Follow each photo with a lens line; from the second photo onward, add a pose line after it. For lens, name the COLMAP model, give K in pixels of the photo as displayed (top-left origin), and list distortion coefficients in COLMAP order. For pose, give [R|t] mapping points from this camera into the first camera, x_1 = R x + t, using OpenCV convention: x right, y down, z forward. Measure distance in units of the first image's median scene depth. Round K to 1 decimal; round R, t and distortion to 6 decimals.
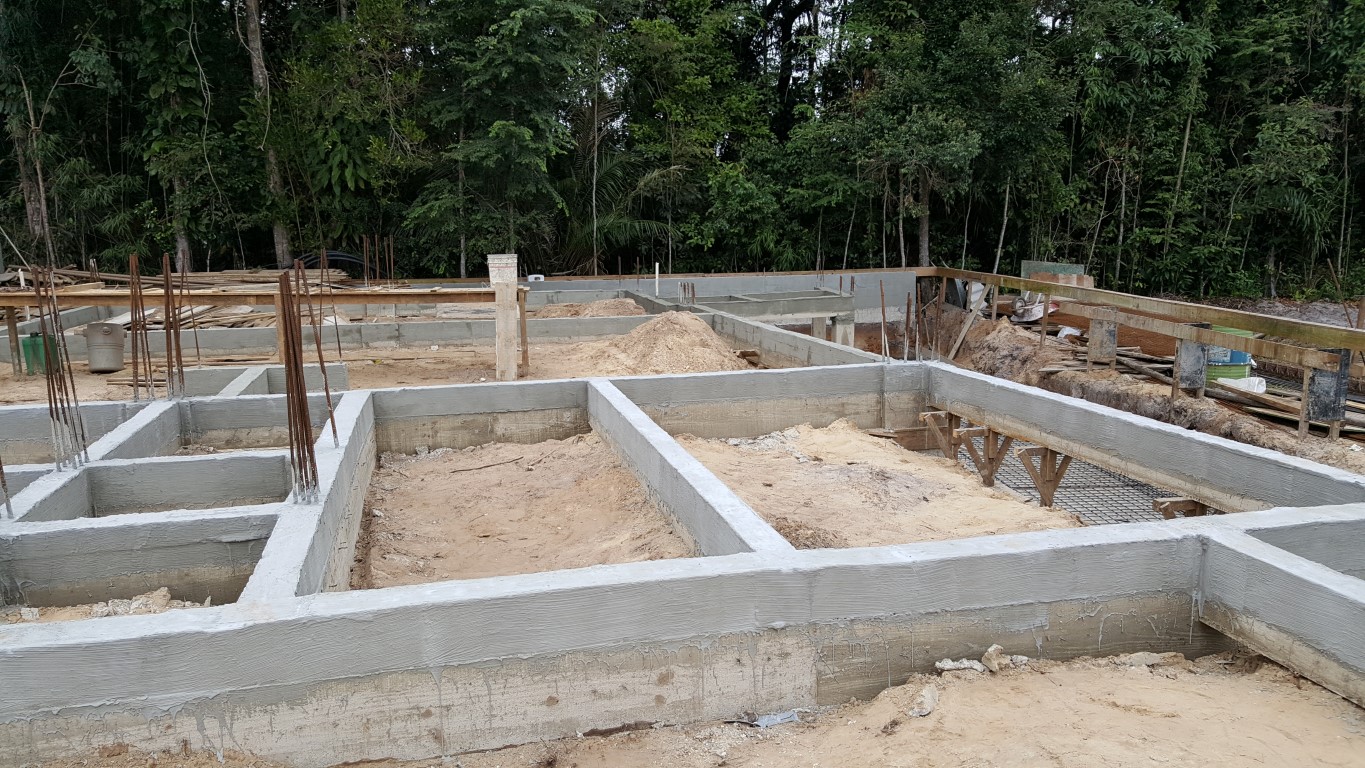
lens RADIAL K [[1083.4, 0, 682.5], [0, 1083.4, 384.0], [0, 0, 1]] dist [0.121312, -0.204436]
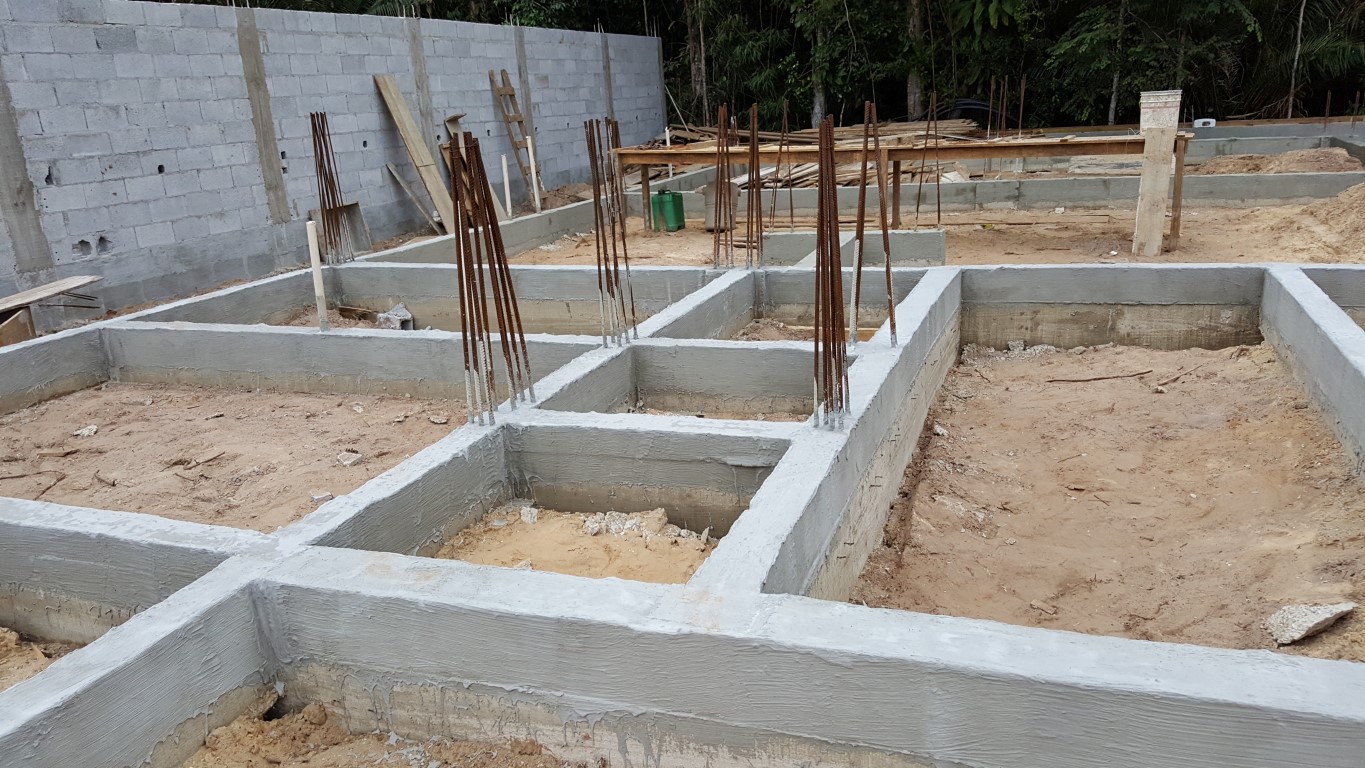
lens RADIAL K [[1079.0, 0, 645.5], [0, 1079.0, 433.4], [0, 0, 1]] dist [0.125506, -0.185777]
pose [[0.832017, 0.134858, -0.538109, -0.016163], [-0.039975, 0.982055, 0.184309, -0.009199], [0.553308, -0.131837, 0.822478, 0.121021]]
